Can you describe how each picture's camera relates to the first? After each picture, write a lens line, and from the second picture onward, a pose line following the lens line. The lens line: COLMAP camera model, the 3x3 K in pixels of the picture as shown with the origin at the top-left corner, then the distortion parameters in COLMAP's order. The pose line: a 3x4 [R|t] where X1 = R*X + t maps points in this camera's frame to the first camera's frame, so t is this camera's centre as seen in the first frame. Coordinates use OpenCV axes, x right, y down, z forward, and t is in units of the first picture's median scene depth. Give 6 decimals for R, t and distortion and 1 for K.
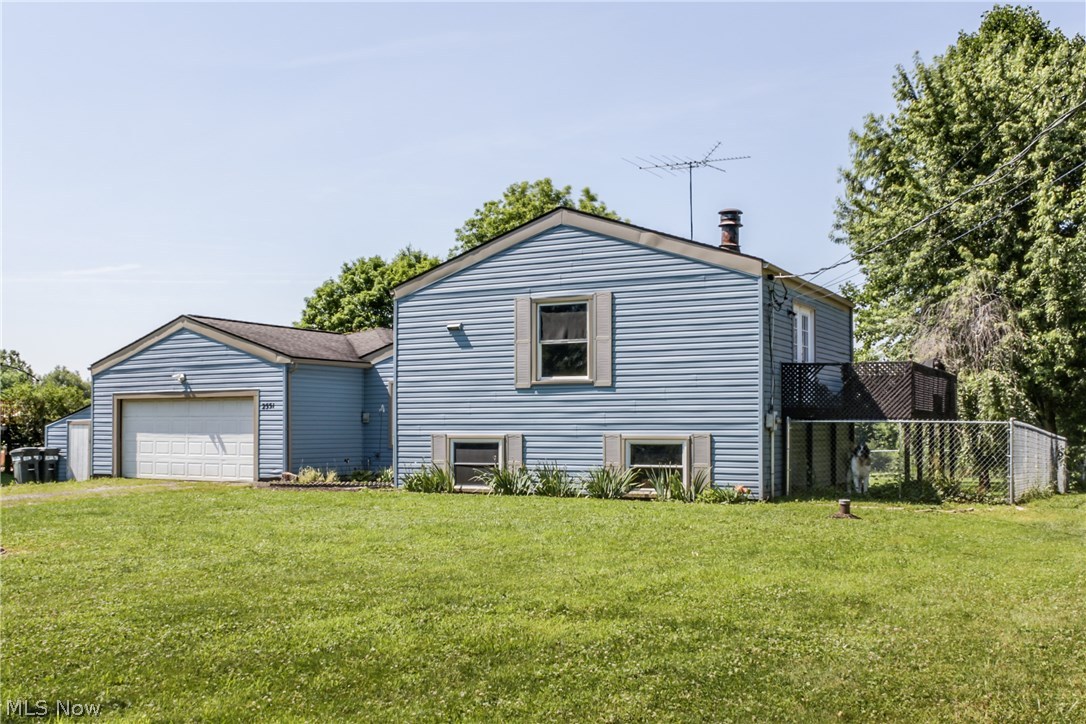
lens RADIAL K [[1024.4, 0, 540.2], [0, 1024.4, 418.2], [0, 0, 1]] dist [-0.078165, 0.006421]
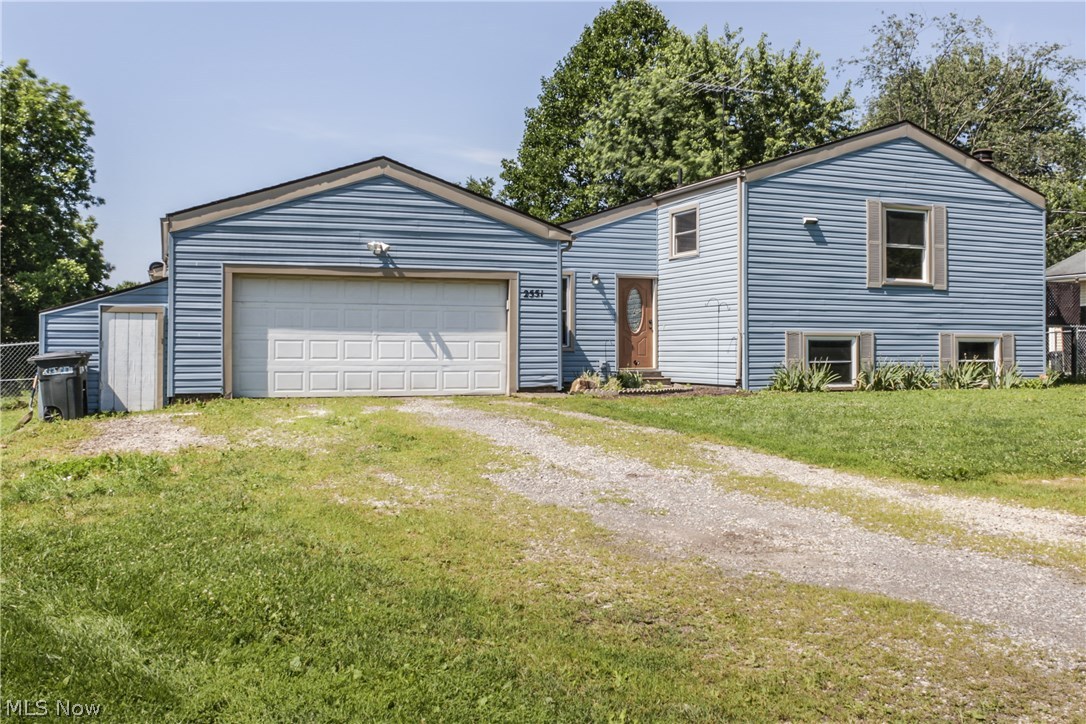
lens RADIAL K [[952.0, 0, 543.0], [0, 952.0, 362.0], [0, 0, 1]] dist [-0.116532, 0.140575]
pose [[0.673373, -0.007795, 0.739262, -0.920443], [-0.009523, 0.999770, 0.019216, 0.029657], [-0.739241, -0.019979, 0.673144, 0.591249]]
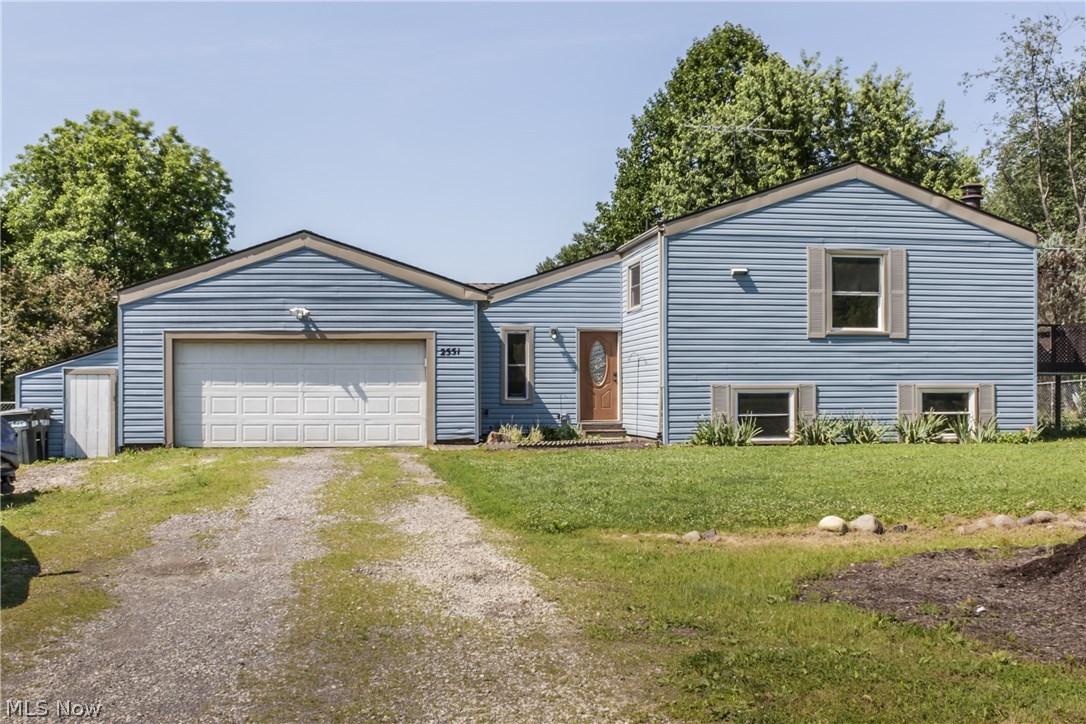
lens RADIAL K [[1017.2, 0, 508.1], [0, 1017.2, 399.3], [0, 0, 1]] dist [-0.105335, 0.113342]
pose [[0.829246, -0.004686, 0.558864, -0.793653], [-0.003121, 0.999910, 0.013015, 0.017985], [-0.558875, -0.012537, 0.829157, 0.344560]]
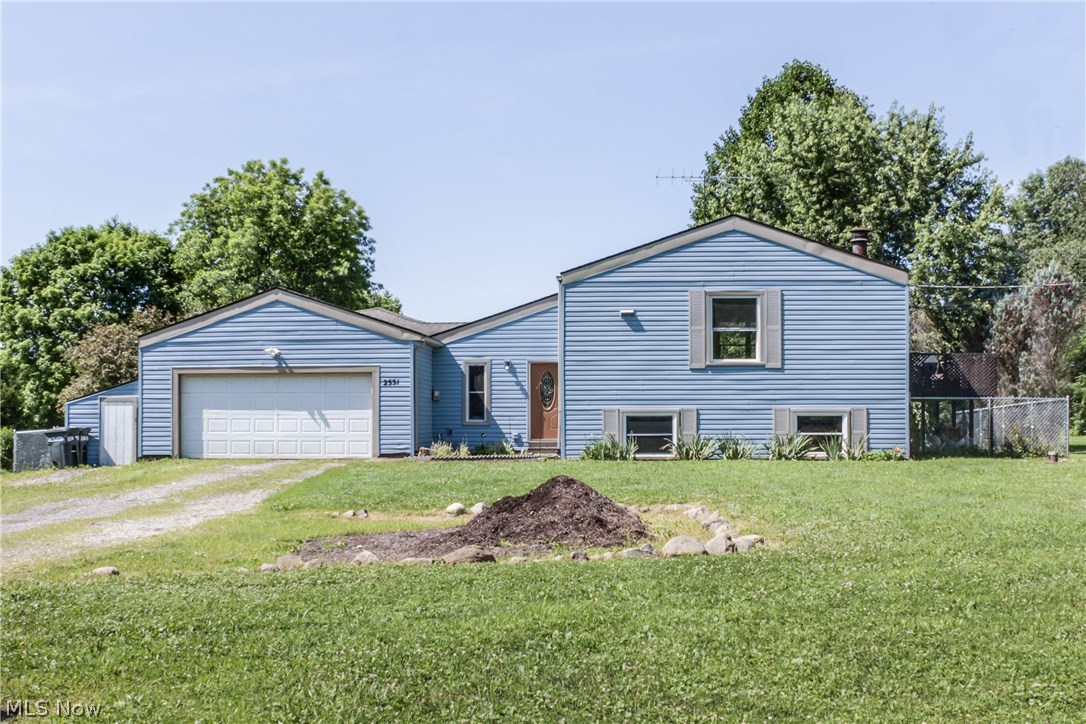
lens RADIAL K [[1024.4, 0, 540.2], [0, 1024.4, 418.2], [0, 0, 1]] dist [-0.078165, 0.006421]
pose [[0.912252, -0.002548, 0.409623, -0.634207], [-0.002114, 0.999938, 0.010928, 0.014106], [-0.409625, -0.010835, 0.912190, 0.019633]]
